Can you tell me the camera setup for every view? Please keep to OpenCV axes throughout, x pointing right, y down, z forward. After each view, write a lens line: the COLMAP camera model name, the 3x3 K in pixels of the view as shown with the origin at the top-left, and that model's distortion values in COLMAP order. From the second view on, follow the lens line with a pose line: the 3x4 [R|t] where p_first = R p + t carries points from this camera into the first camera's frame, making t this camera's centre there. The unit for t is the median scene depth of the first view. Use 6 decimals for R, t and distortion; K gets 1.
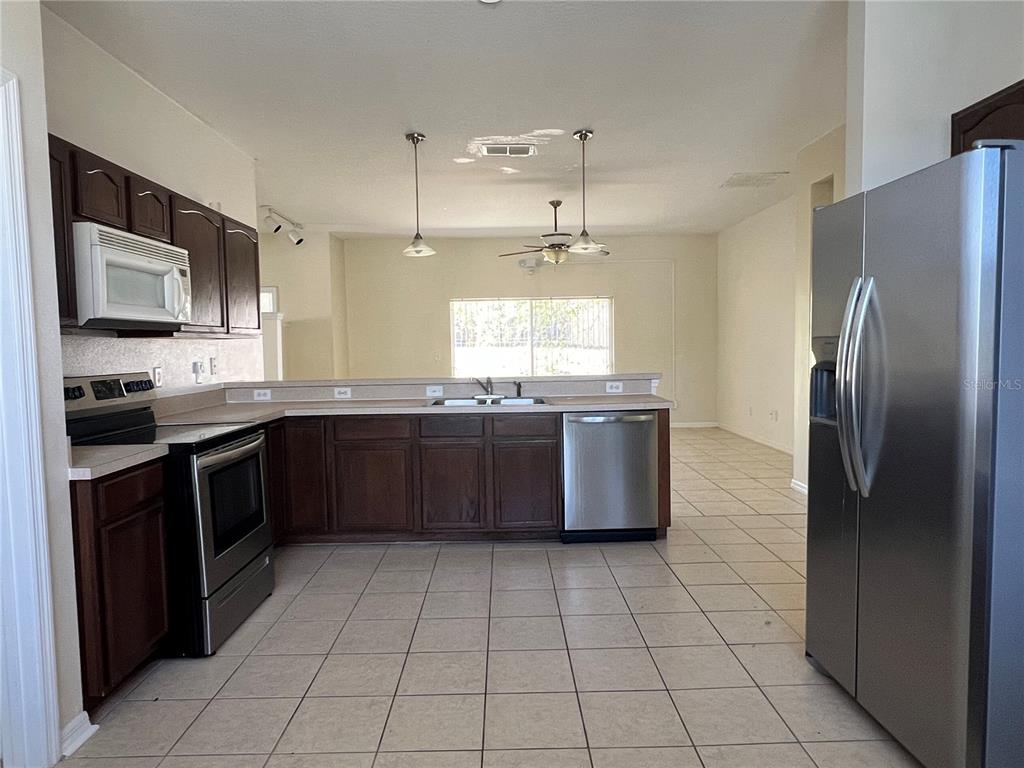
lens RADIAL K [[650.9, 0, 512.0], [0, 650.9, 384.0], [0, 0, 1]] dist [-0.000778, -0.000055]
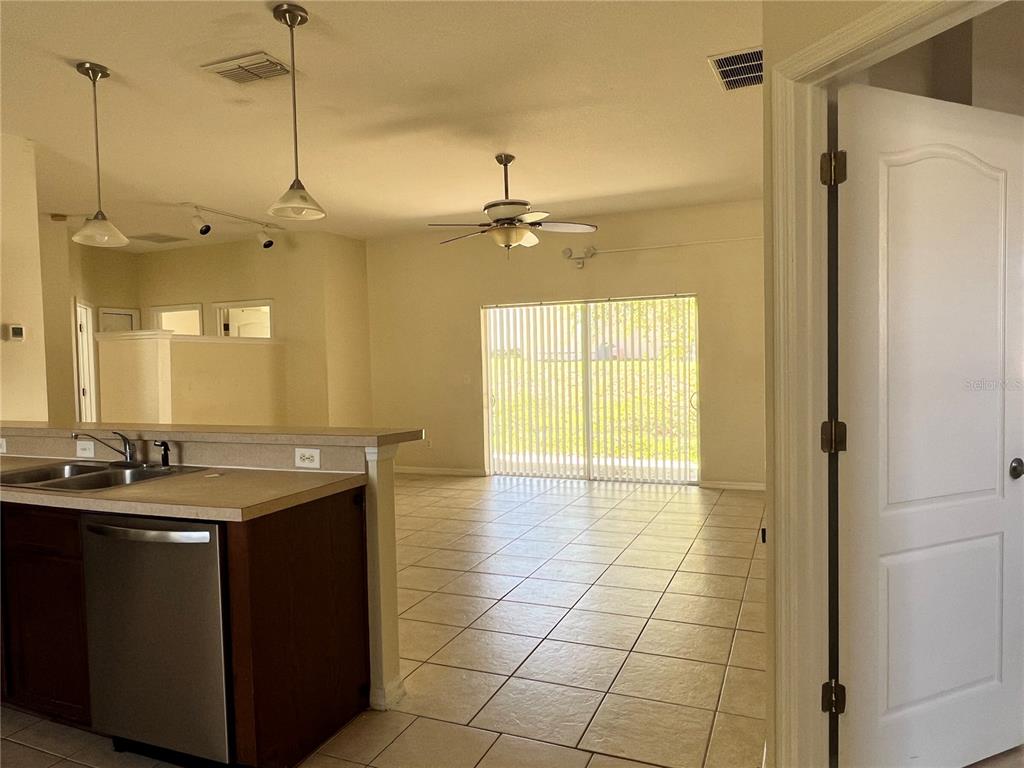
lens RADIAL K [[691.3, 0, 512.0], [0, 691.3, 384.0], [0, 0, 1]] dist [-0.003627, -0.002229]
pose [[0.916437, 0.010765, -0.400034, 0.361912], [-0.018673, 0.999700, -0.015876, -0.033879], [0.399743, 0.022019, 0.916363, 0.354805]]
